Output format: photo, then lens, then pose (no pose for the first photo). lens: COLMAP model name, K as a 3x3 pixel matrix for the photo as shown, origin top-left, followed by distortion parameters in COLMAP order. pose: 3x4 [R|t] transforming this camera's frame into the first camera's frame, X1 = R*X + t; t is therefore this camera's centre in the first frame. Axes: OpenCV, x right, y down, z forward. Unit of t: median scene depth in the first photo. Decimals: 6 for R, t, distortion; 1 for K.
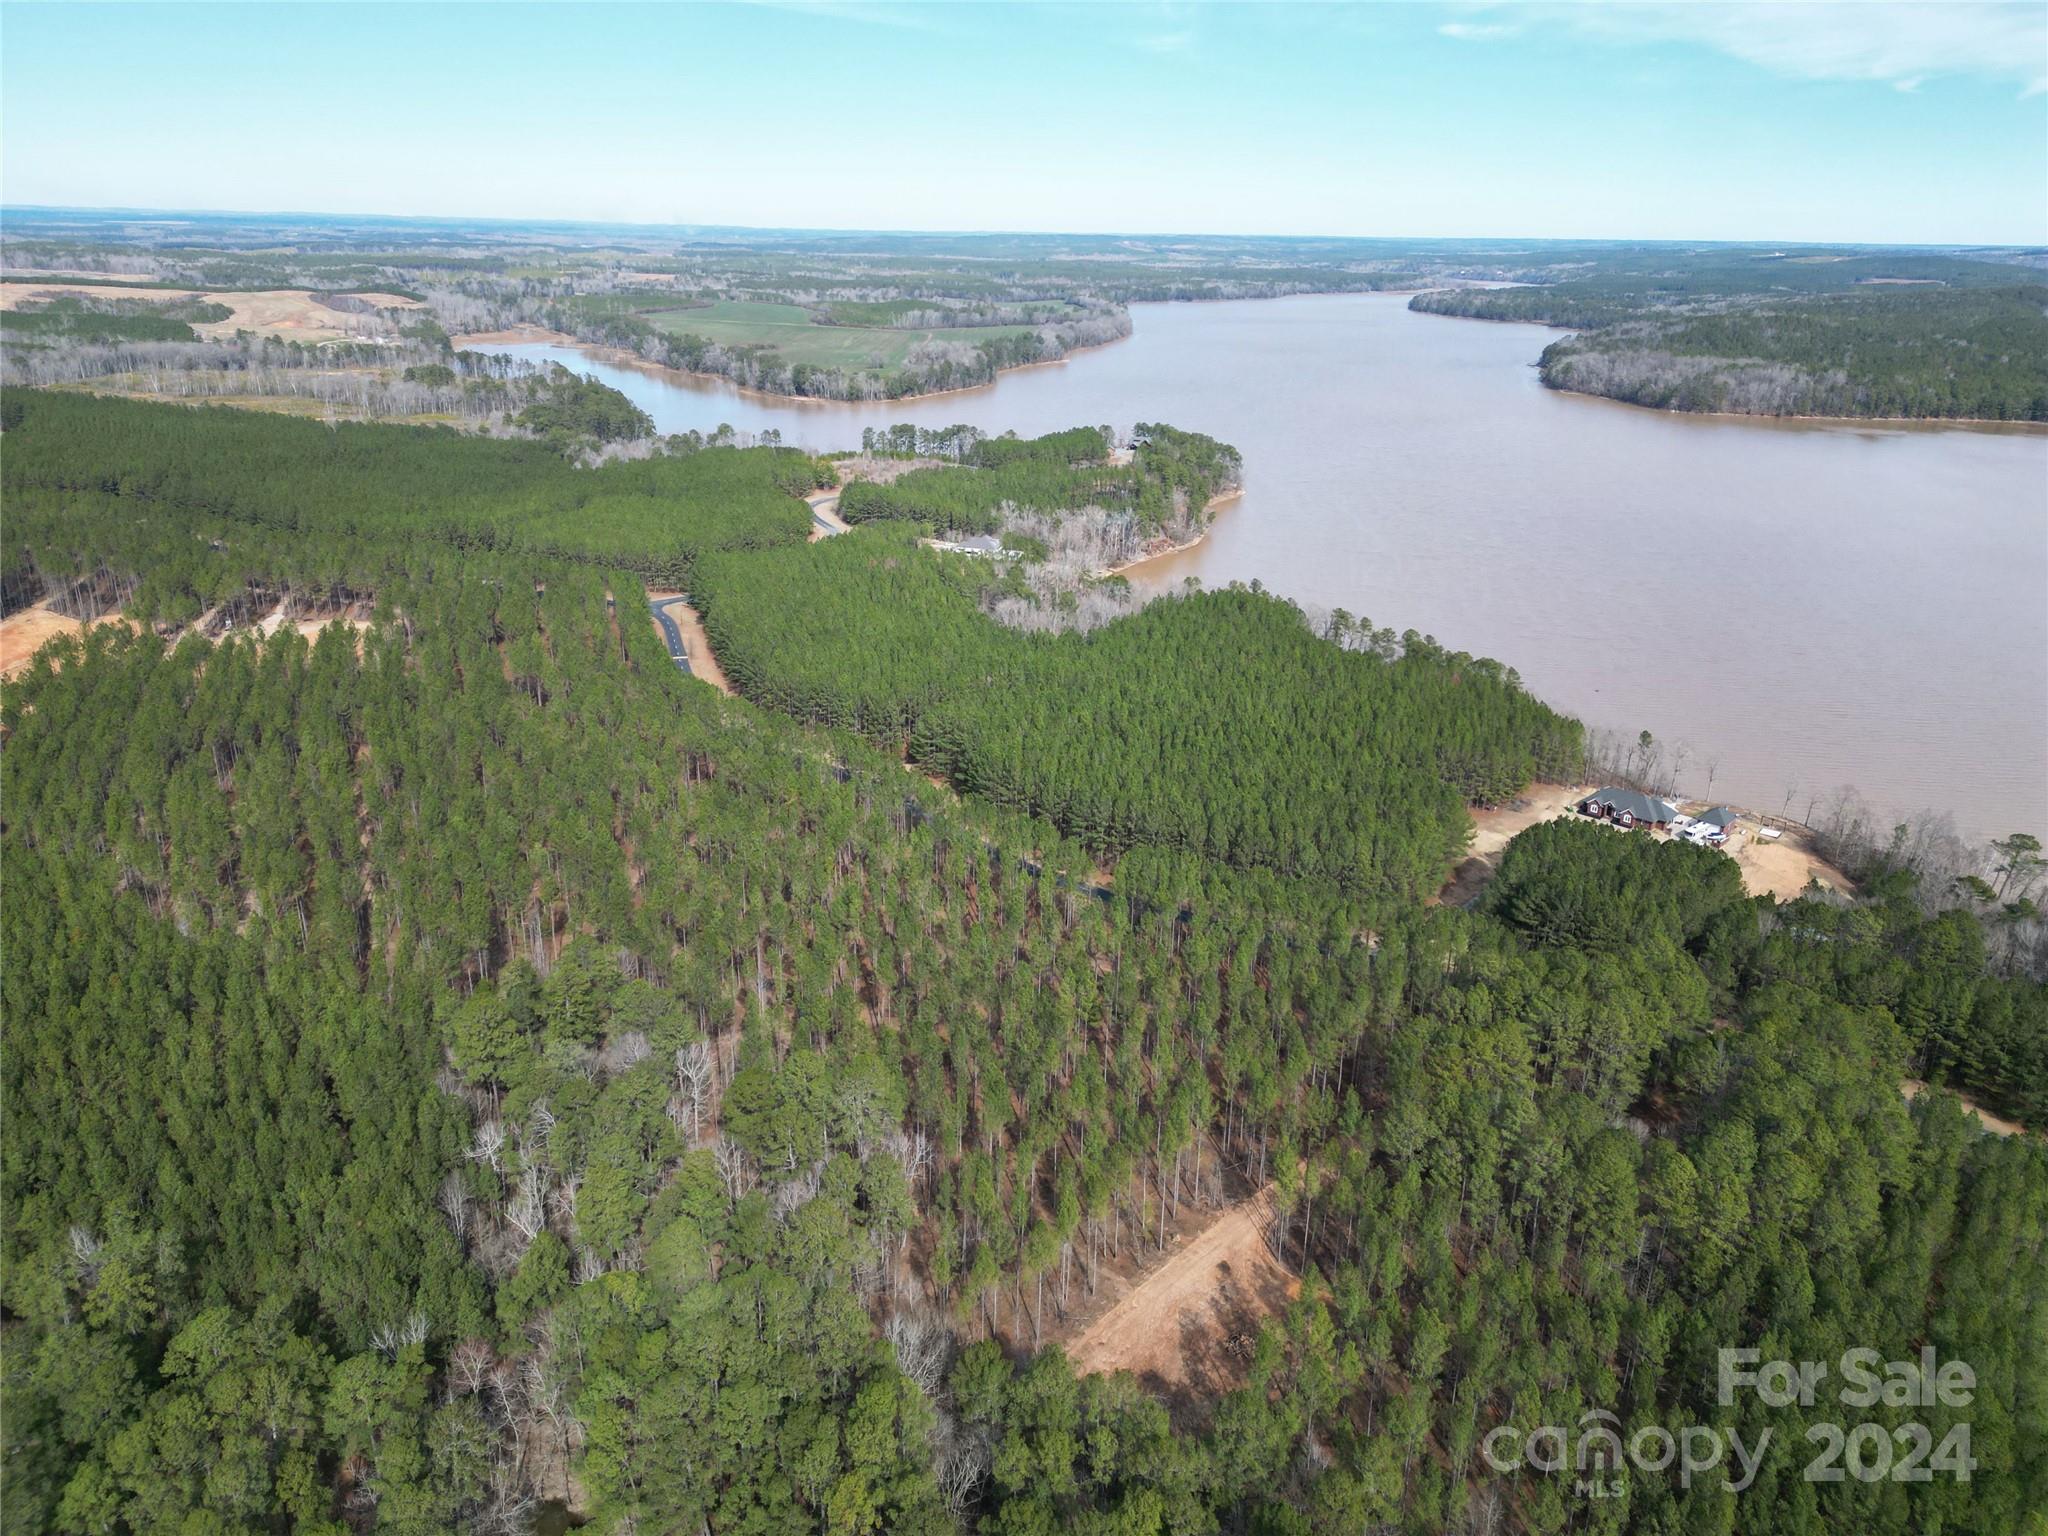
lens RADIAL K [[1410.9, 0, 1024.0], [0, 1410.9, 768.0], [0, 0, 1]] dist [0.055428, -0.037395]
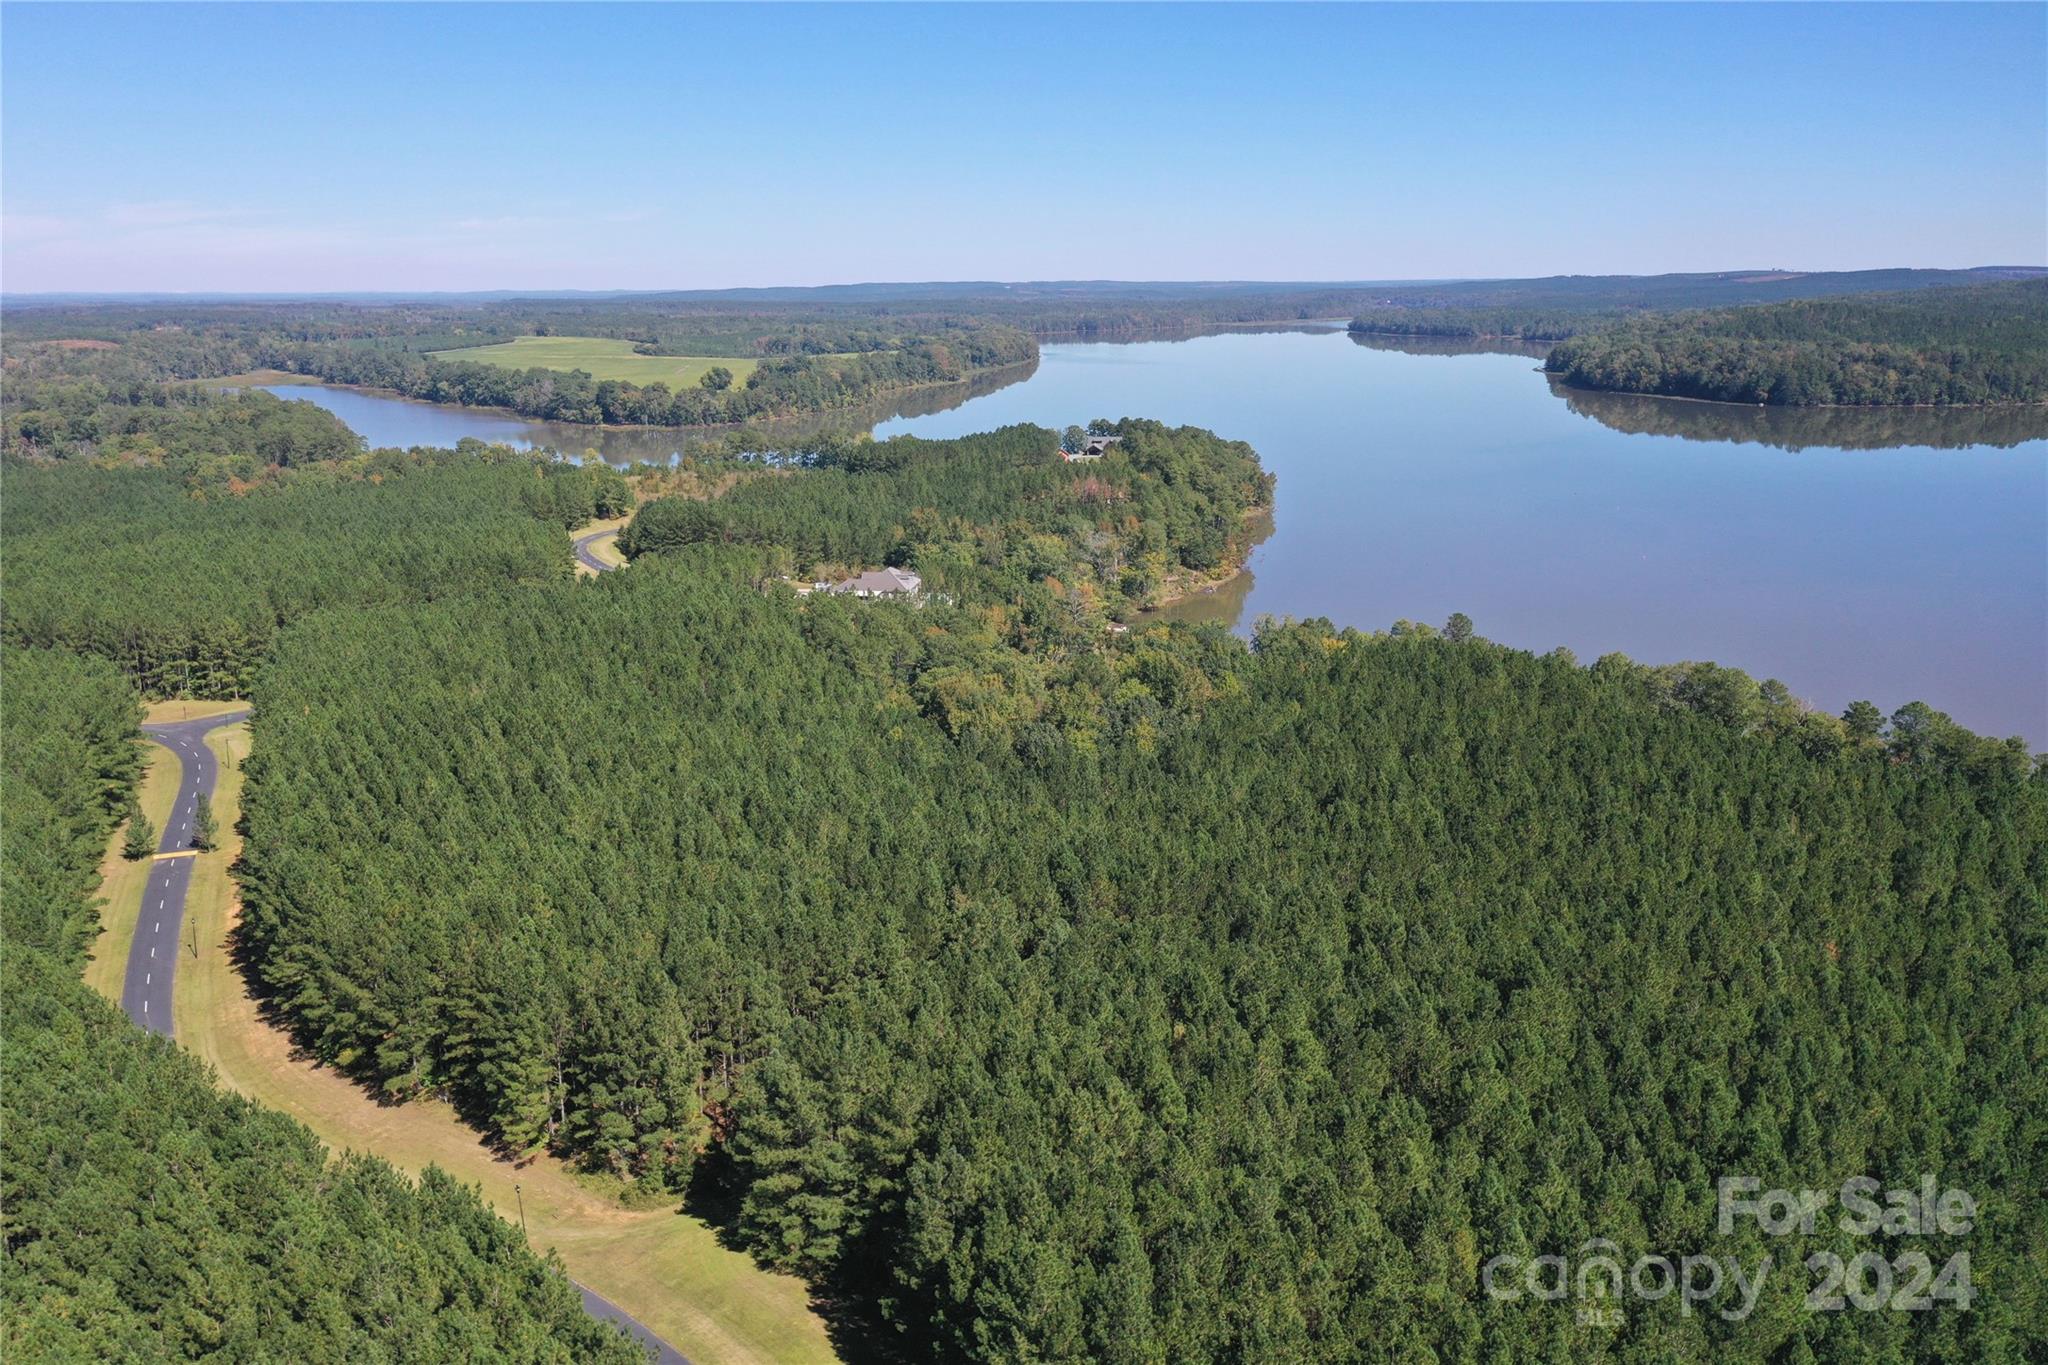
lens RADIAL K [[1645.3, 0, 1024.0], [0, 1645.3, 682.5], [0, 0, 1]] dist [0.004206, 0.006792]
pose [[0.996484, -0.048896, 0.068034, -0.019066], [0.056748, 0.991304, -0.118730, -0.039402], [-0.061637, 0.122173, 0.990593, 0.345852]]
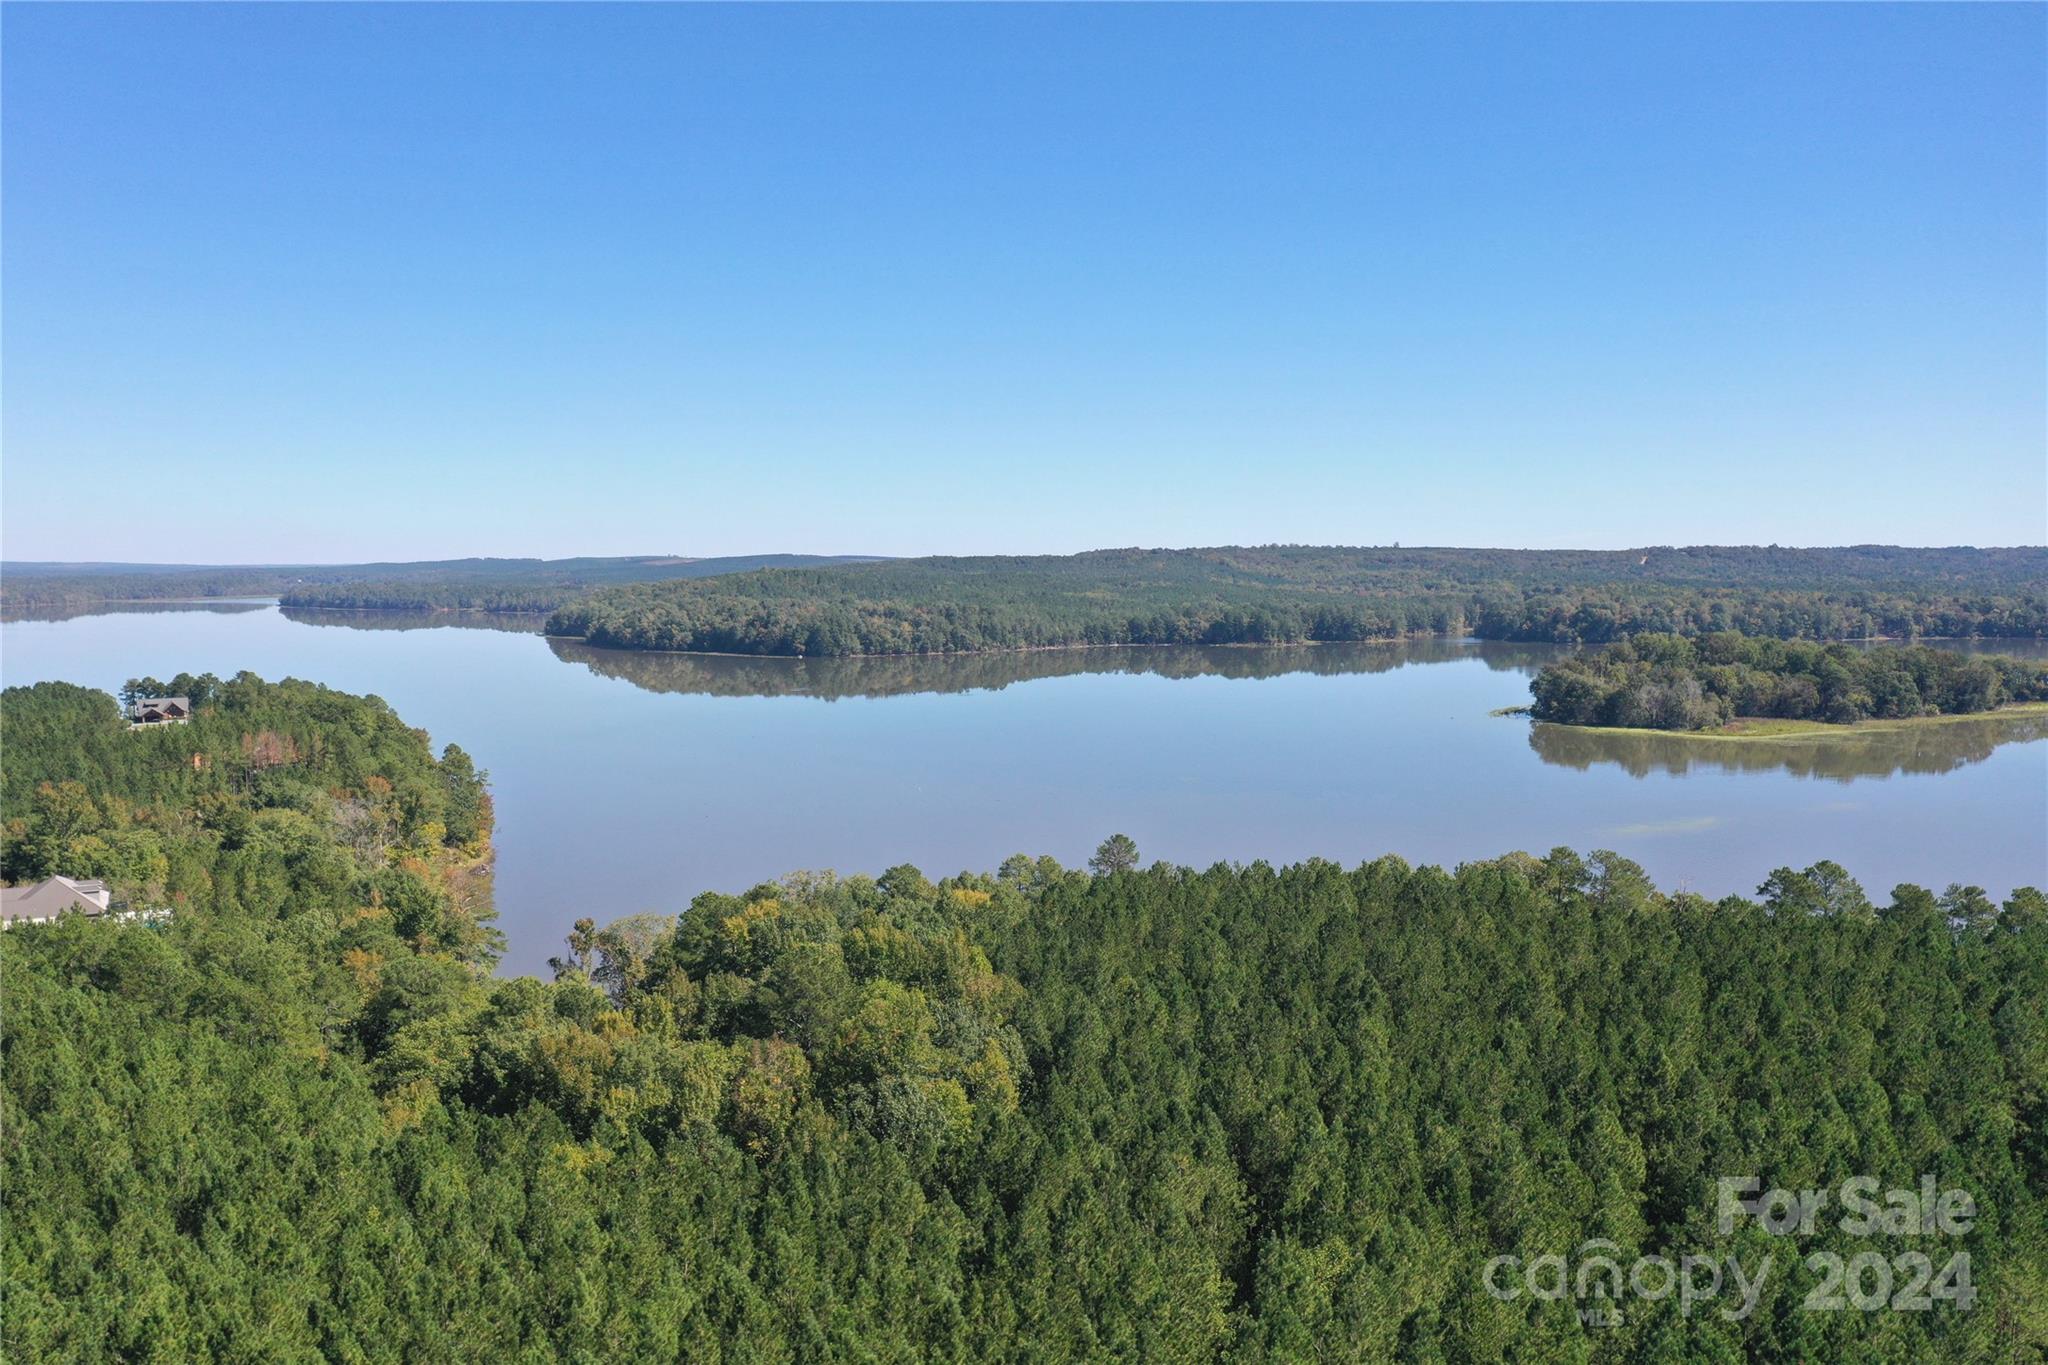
lens RADIAL K [[1645.3, 0, 1024.0], [0, 1645.3, 682.5], [0, 0, 1]] dist [0.004206, 0.006792]
pose [[0.747679, -0.069072, 0.660458, -0.105073], [0.249867, 0.950747, -0.183433, -0.079157], [-0.615258, 0.302175, 0.728112, 0.548461]]
